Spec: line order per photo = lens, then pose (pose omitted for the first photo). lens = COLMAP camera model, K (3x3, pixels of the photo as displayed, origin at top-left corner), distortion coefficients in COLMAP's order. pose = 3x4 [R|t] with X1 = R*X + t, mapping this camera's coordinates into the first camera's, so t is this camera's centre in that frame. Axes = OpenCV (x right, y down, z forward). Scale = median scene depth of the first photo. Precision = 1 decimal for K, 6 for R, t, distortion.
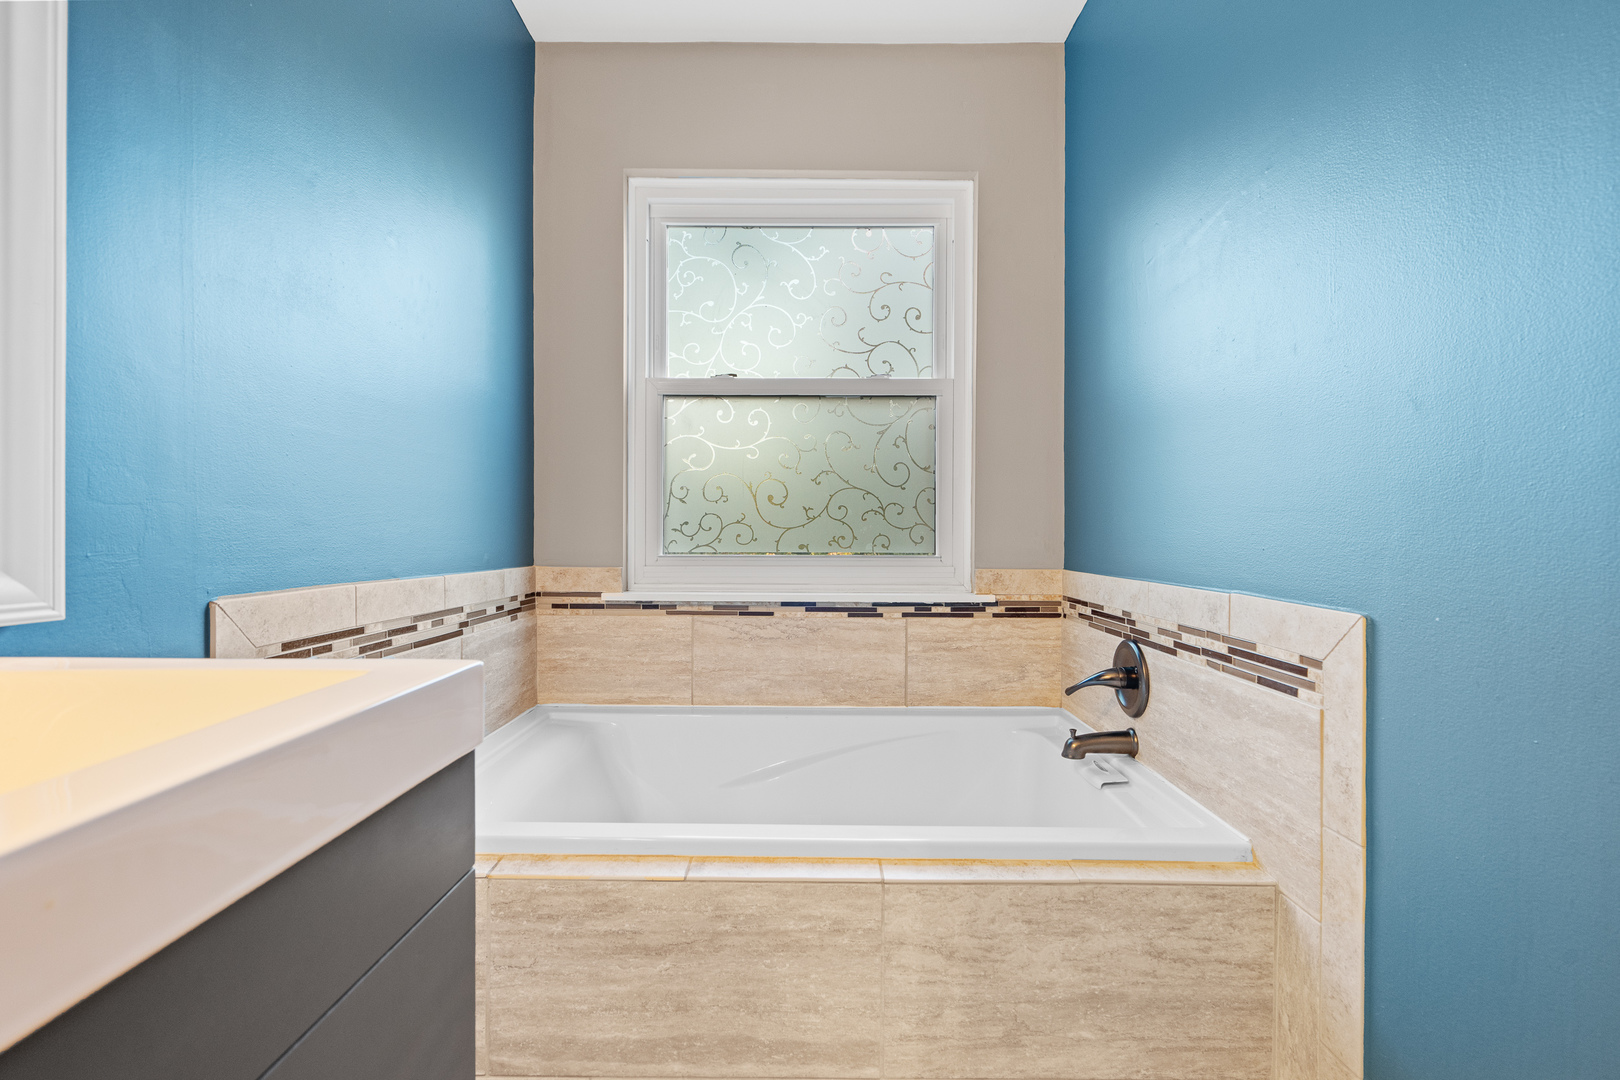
lens RADIAL K [[739.8, 0, 810.0], [0, 739.8, 531.4], [0, 0, 1]] dist [0.001298, -0.000061]
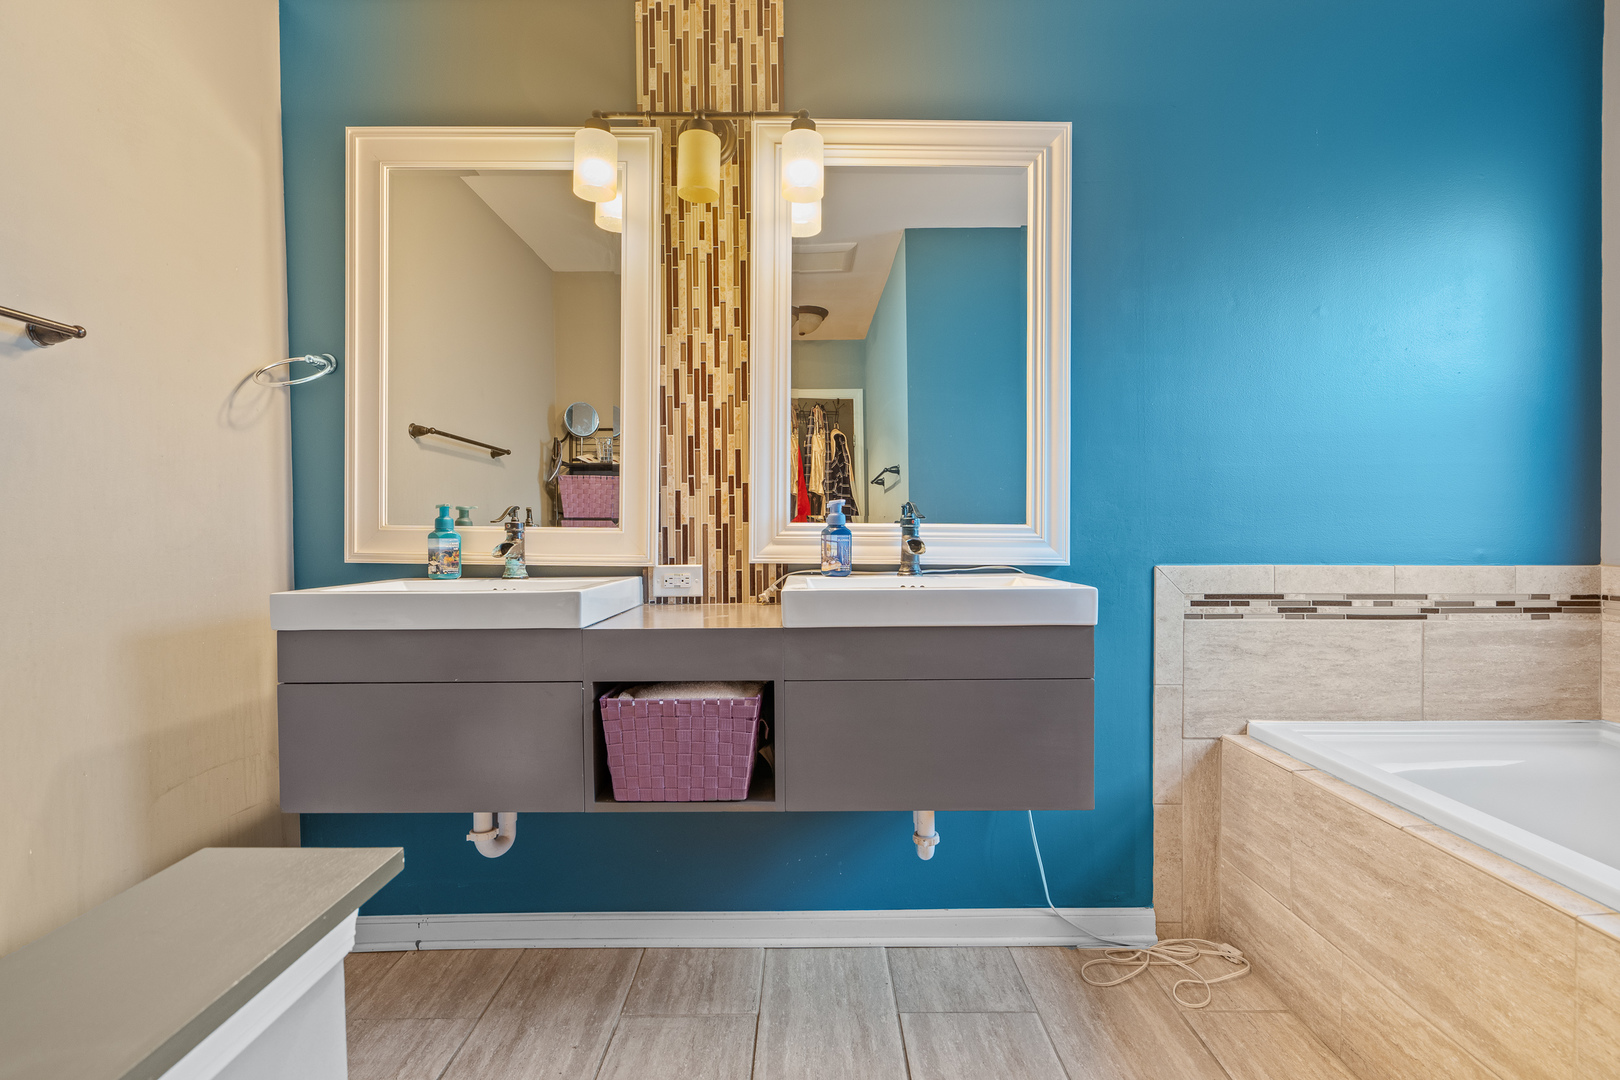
lens RADIAL K [[739.8, 0, 811.6], [0, 739.8, 538.9], [0, 0, 1]] dist [0.001298, -0.000061]
pose [[0.001498, 0.006198, -0.999980, 0.982171], [0.006468, 0.999960, 0.006207, 0.004990], [0.999978, -0.006477, 0.001458, 0.080799]]
